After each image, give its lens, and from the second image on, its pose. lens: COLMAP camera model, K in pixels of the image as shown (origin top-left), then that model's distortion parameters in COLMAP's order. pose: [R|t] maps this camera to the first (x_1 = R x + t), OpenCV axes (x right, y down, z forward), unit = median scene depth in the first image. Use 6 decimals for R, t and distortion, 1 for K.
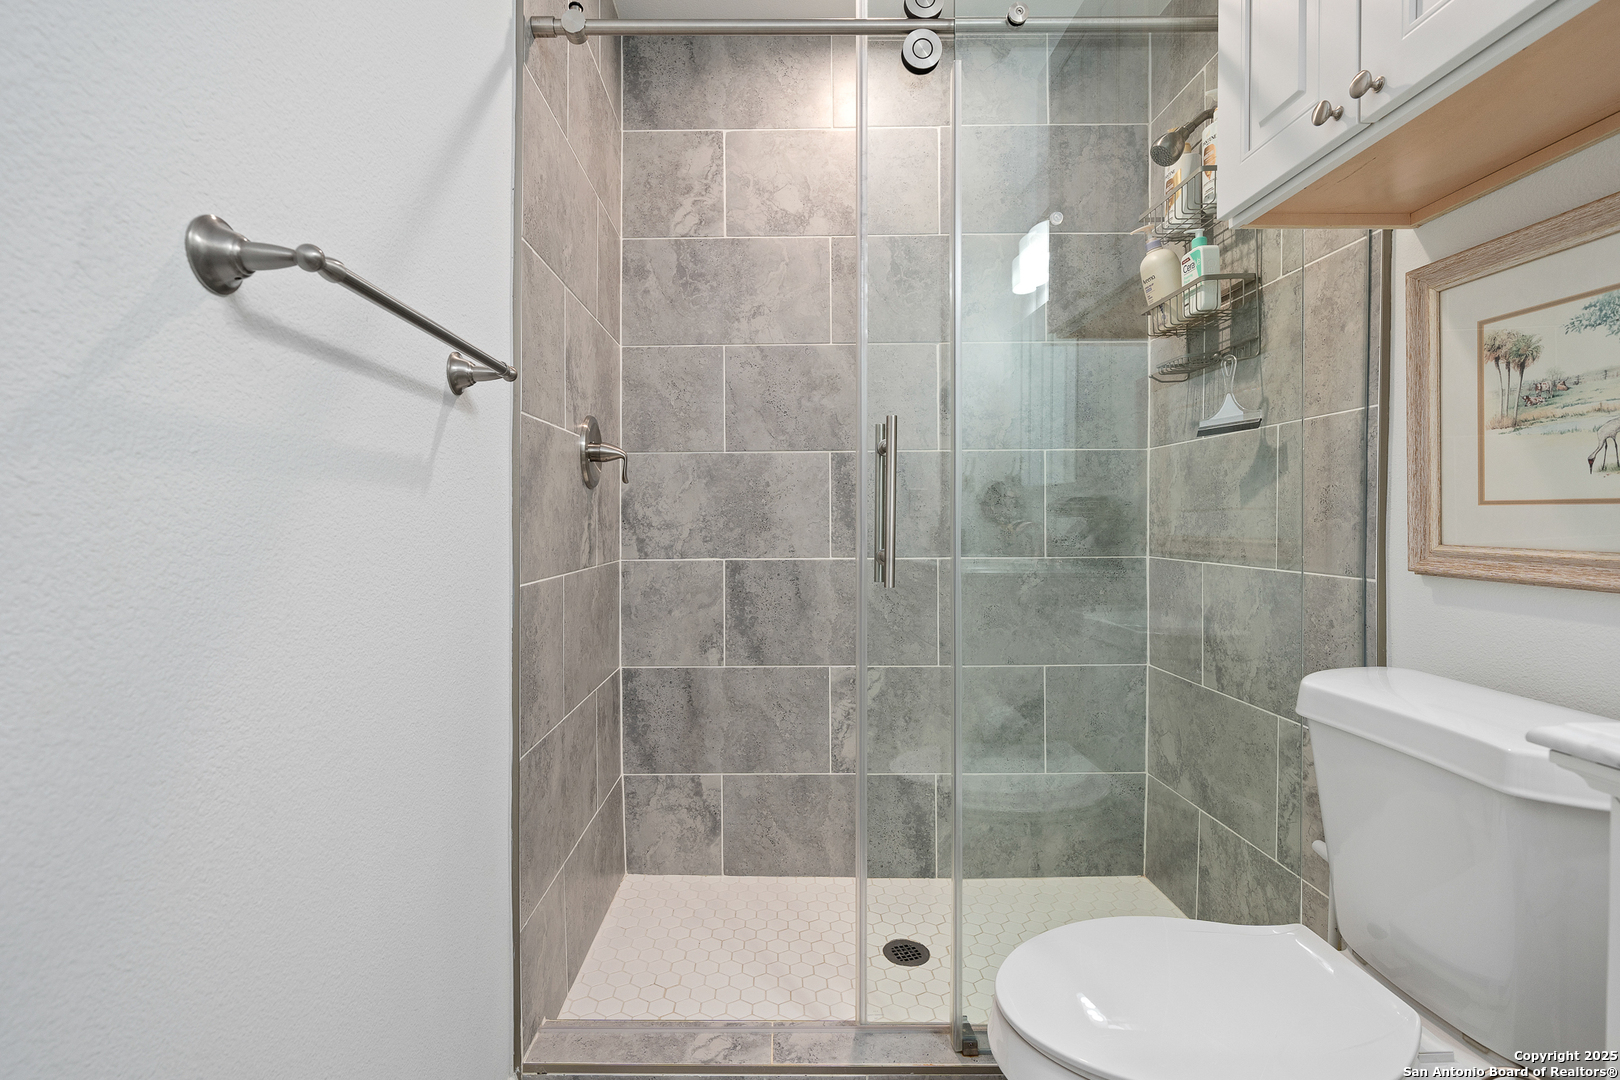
lens RADIAL K [[727.3, 0, 810.2], [0, 727.3, 528.4], [0, 0, 1]] dist [-0.004402, 0.000402]
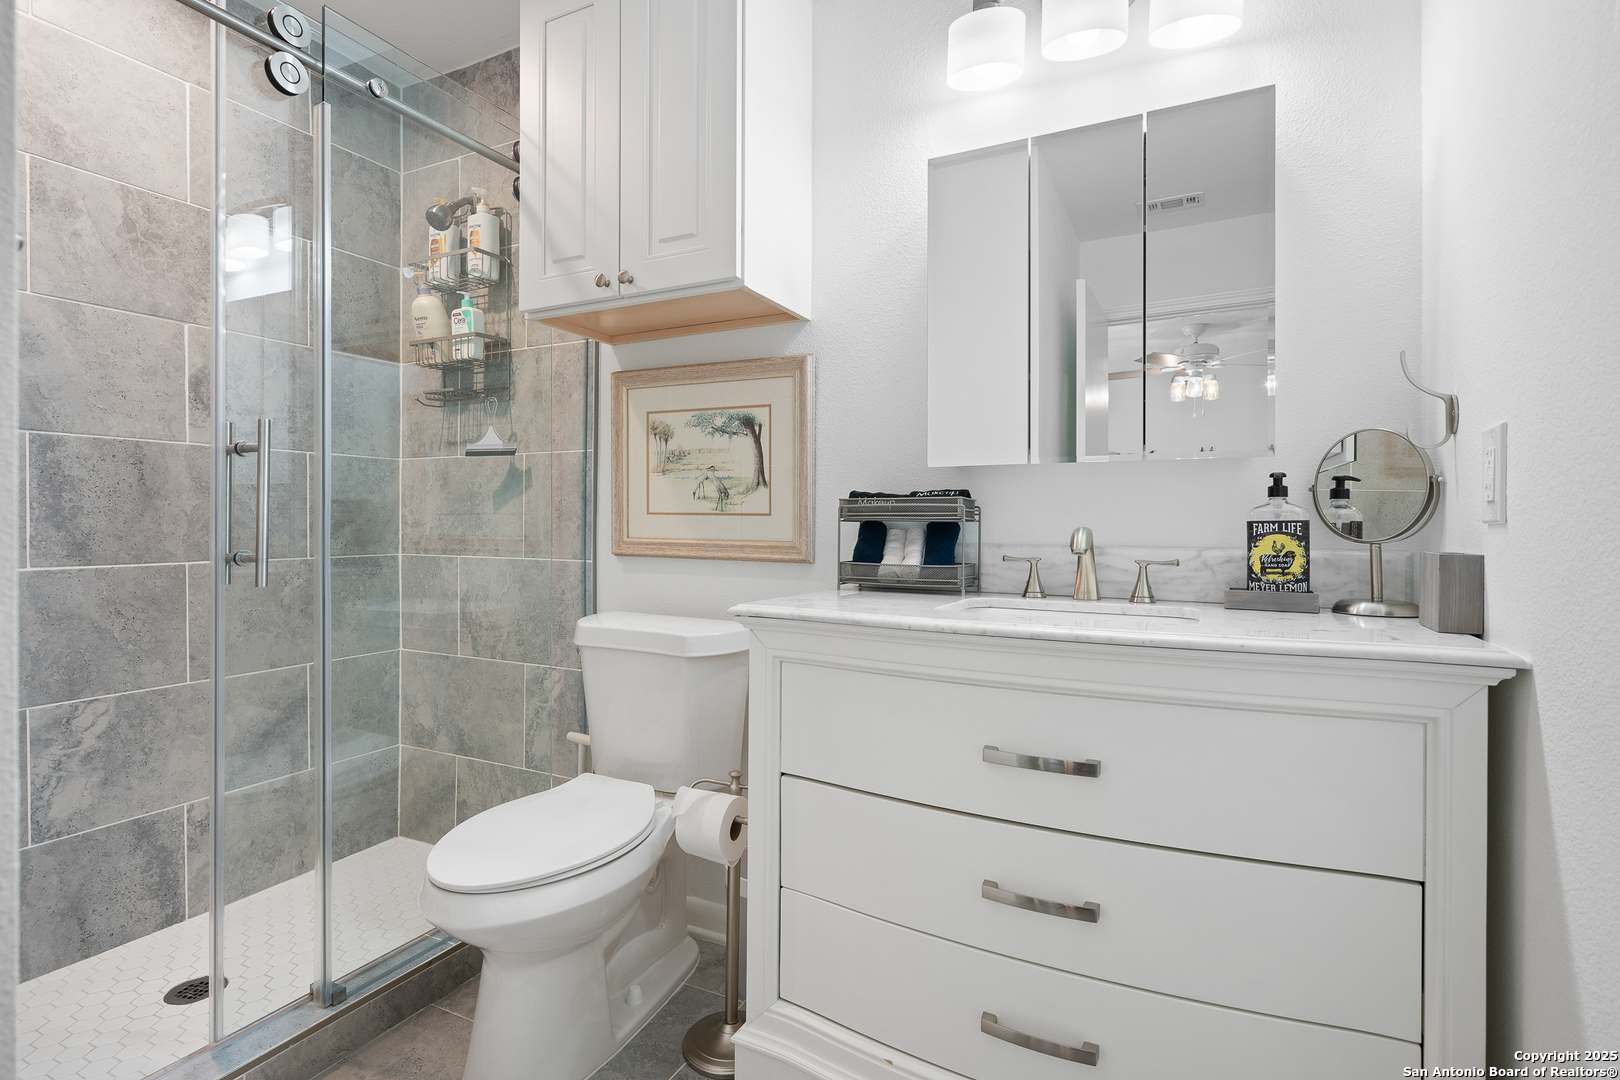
lens RADIAL K [[799.9, 0, 810.0], [0, 799.9, 540.0], [0, 0, 1]] dist [0.000241, -0.000103]
pose [[0.440650, -0.015500, 0.897545, -0.462072], [0.004008, 0.999875, 0.015299, 0.000779], [-0.897670, -0.003145, 0.440657, -0.155839]]
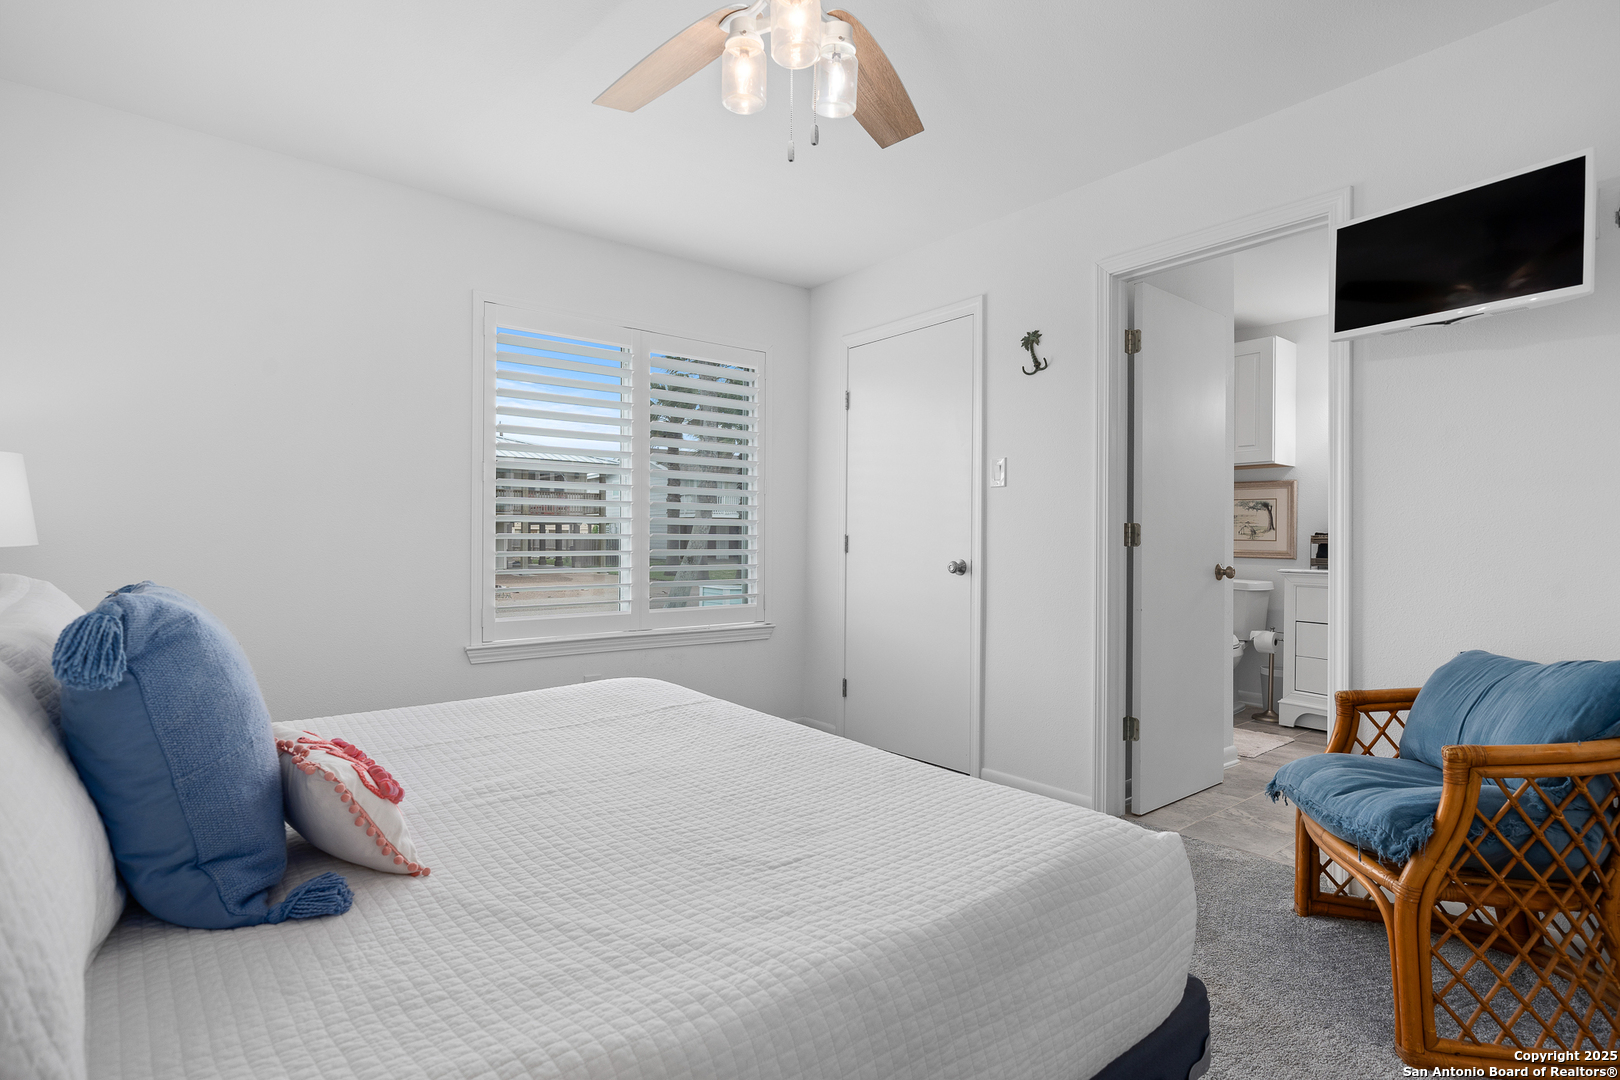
lens RADIAL K [[799.9, 0, 810.0], [0, 799.9, 540.0], [0, 0, 1]] dist [0.000241, -0.000103]
pose [[0.774038, 0.004982, 0.633119, -2.876454], [-0.001414, 0.999980, -0.006141, -0.000028], [-0.633137, 0.003858, 0.774030, -0.862045]]
